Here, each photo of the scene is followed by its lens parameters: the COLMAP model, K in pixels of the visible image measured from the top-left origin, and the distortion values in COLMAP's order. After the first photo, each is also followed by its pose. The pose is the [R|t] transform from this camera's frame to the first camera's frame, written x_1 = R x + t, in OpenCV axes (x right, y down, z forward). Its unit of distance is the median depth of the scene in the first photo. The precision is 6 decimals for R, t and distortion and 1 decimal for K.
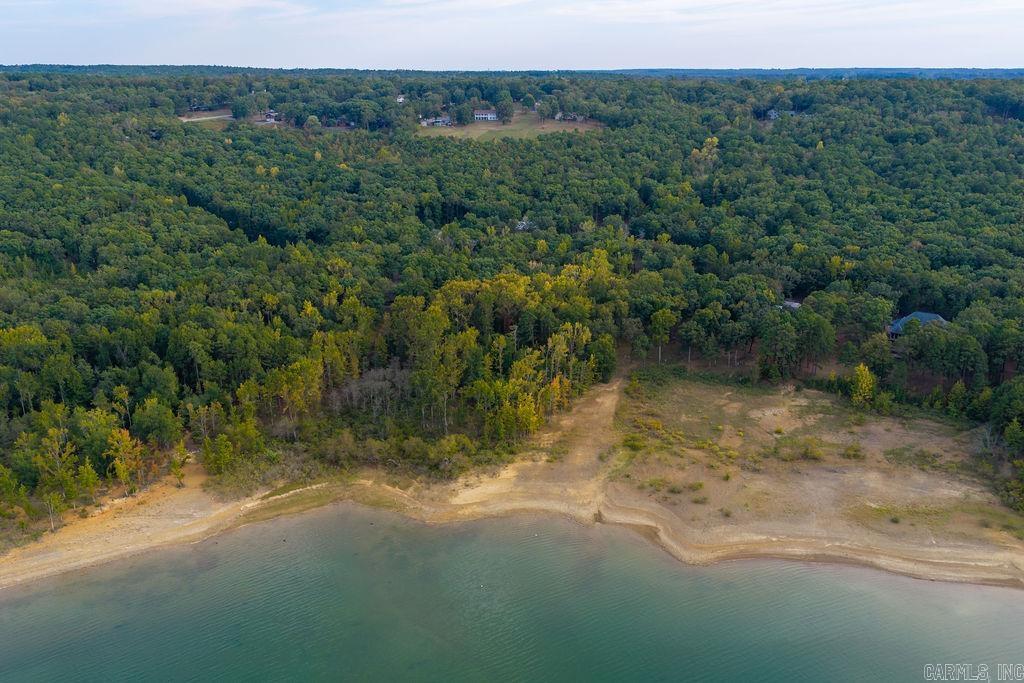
lens RADIAL K [[838.7, 0, 512.0], [0, 838.7, 341.5], [0, 0, 1]] dist [0.009736, -0.016957]
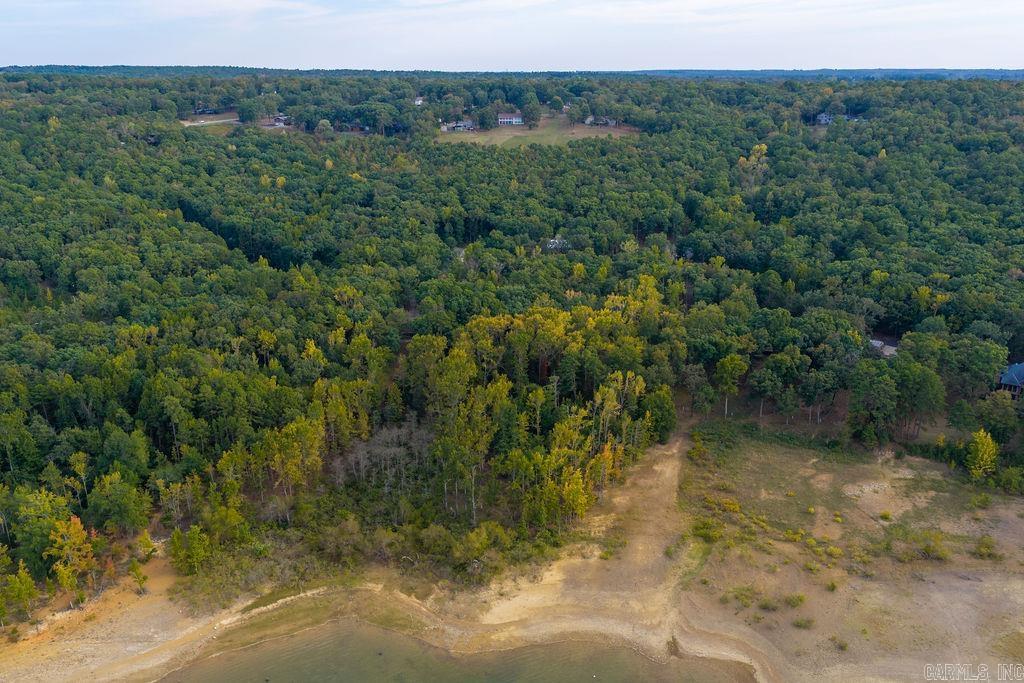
lens RADIAL K [[838.7, 0, 512.0], [0, 838.7, 341.5], [0, 0, 1]] dist [0.009736, -0.016957]
pose [[0.999802, 0.006127, -0.018940, -0.021121], [-0.006150, 0.999980, -0.001162, -0.045762], [0.018932, 0.001278, 0.999820, 0.145914]]
